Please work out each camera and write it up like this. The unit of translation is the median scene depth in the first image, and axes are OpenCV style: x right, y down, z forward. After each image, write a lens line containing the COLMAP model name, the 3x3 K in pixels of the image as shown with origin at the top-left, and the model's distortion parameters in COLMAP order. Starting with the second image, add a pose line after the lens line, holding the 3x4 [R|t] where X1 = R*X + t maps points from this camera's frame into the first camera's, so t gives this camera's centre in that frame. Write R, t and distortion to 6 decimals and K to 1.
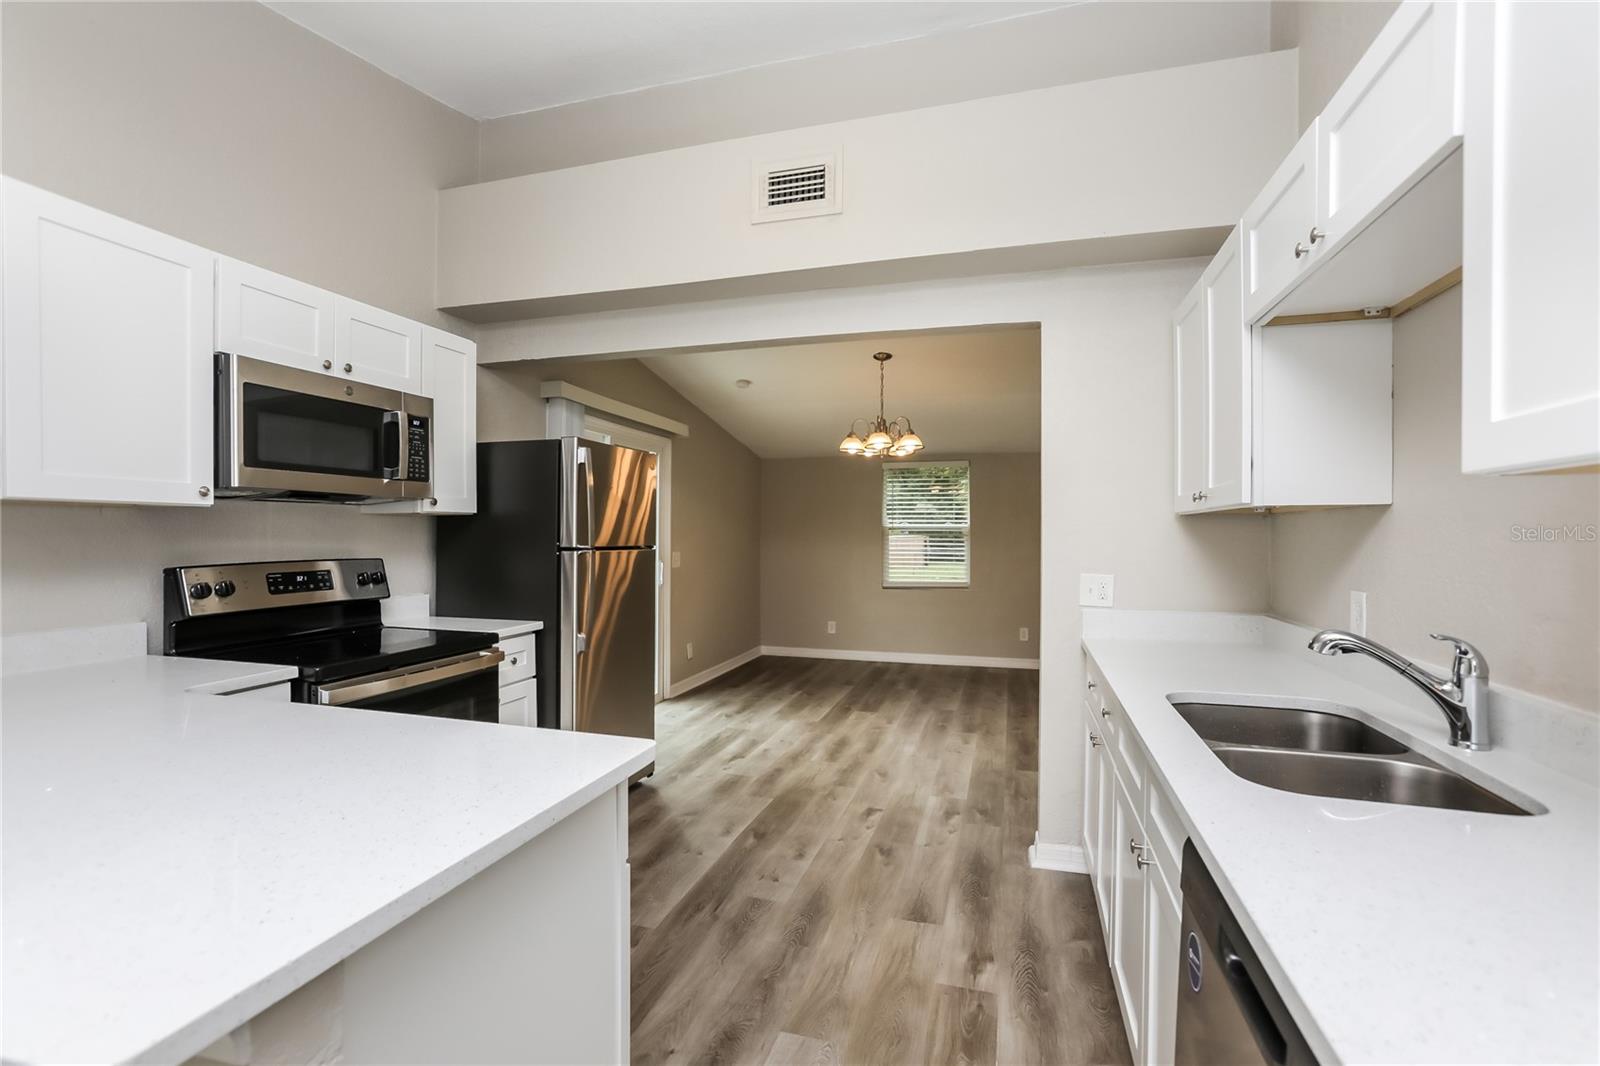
lens RADIAL K [[719.2, 0, 802.5], [0, 719.2, 533.8], [0, 0, 1]] dist [-0.046355, 0.019252]
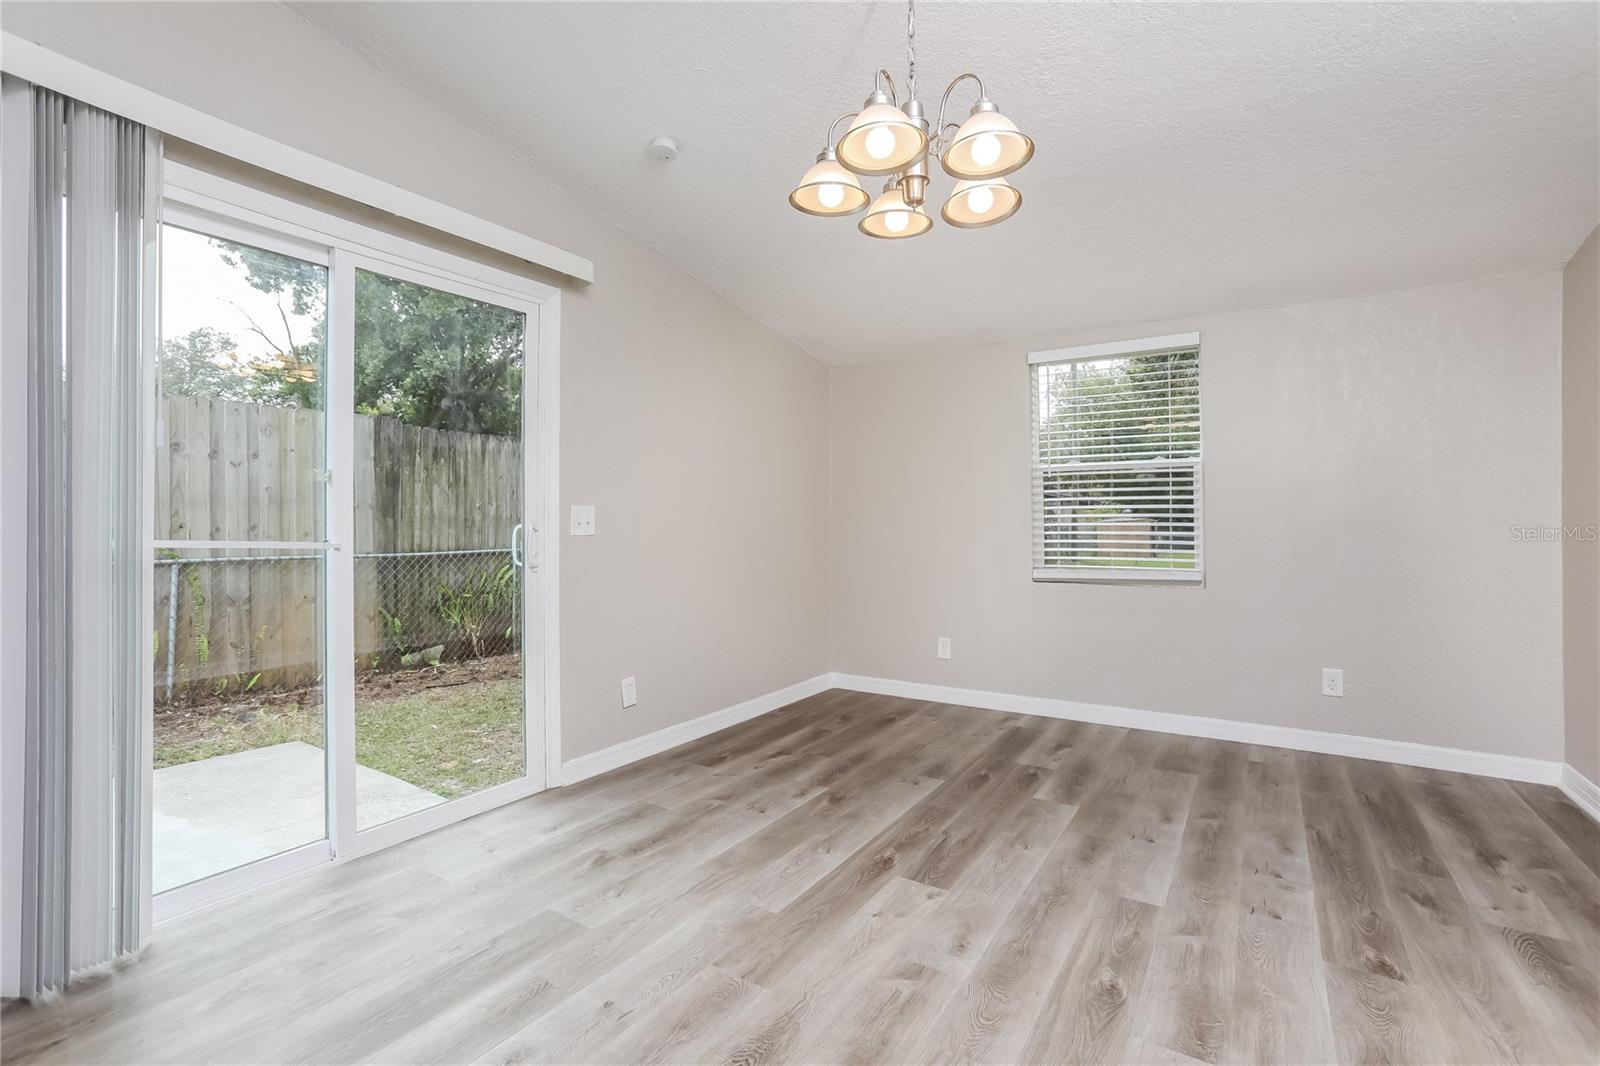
lens RADIAL K [[729.7, 0, 805.6], [0, 729.7, 519.5], [0, 0, 1]] dist [-0.041653, 0.019815]
pose [[0.959753, -0.008542, -0.280715, 0.143028], [0.006631, 0.999948, -0.007755, 0.045111], [0.280767, 0.005581, 0.959760, 0.590568]]
